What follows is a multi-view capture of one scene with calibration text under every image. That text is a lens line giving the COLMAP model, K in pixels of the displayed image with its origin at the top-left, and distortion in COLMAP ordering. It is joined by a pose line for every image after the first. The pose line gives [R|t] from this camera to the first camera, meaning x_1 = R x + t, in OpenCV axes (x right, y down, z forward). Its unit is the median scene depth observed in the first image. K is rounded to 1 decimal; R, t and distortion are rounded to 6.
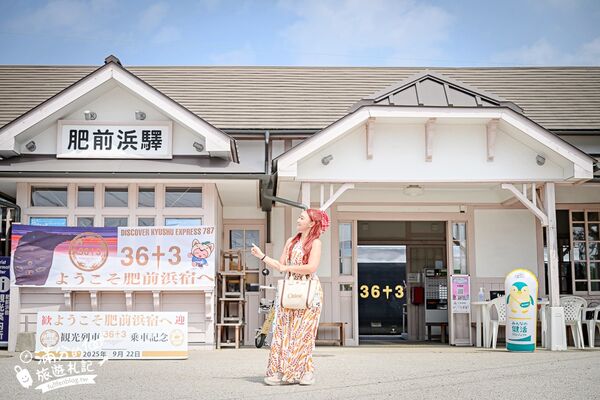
lens RADIAL K [[938.7, 0, 299.7], [0, 938.7, 199.5], [0, 0, 1]] dist [-0.015869, 0.000000]
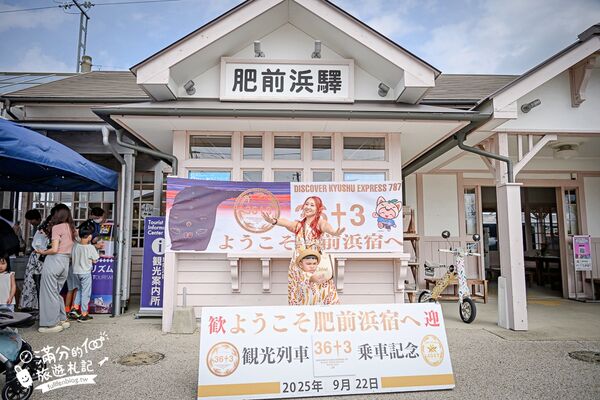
lens RADIAL K [[411.5, 0, 300.6], [0, 411.5, 200.1], [0, 0, 1]] dist [0.002110, 0.002590]
pose [[0.999876, 0.004017, -0.015209, -0.179094], [-0.003796, 0.999888, 0.014485, 0.040453], [0.015265, -0.014426, 0.999779, 0.623695]]
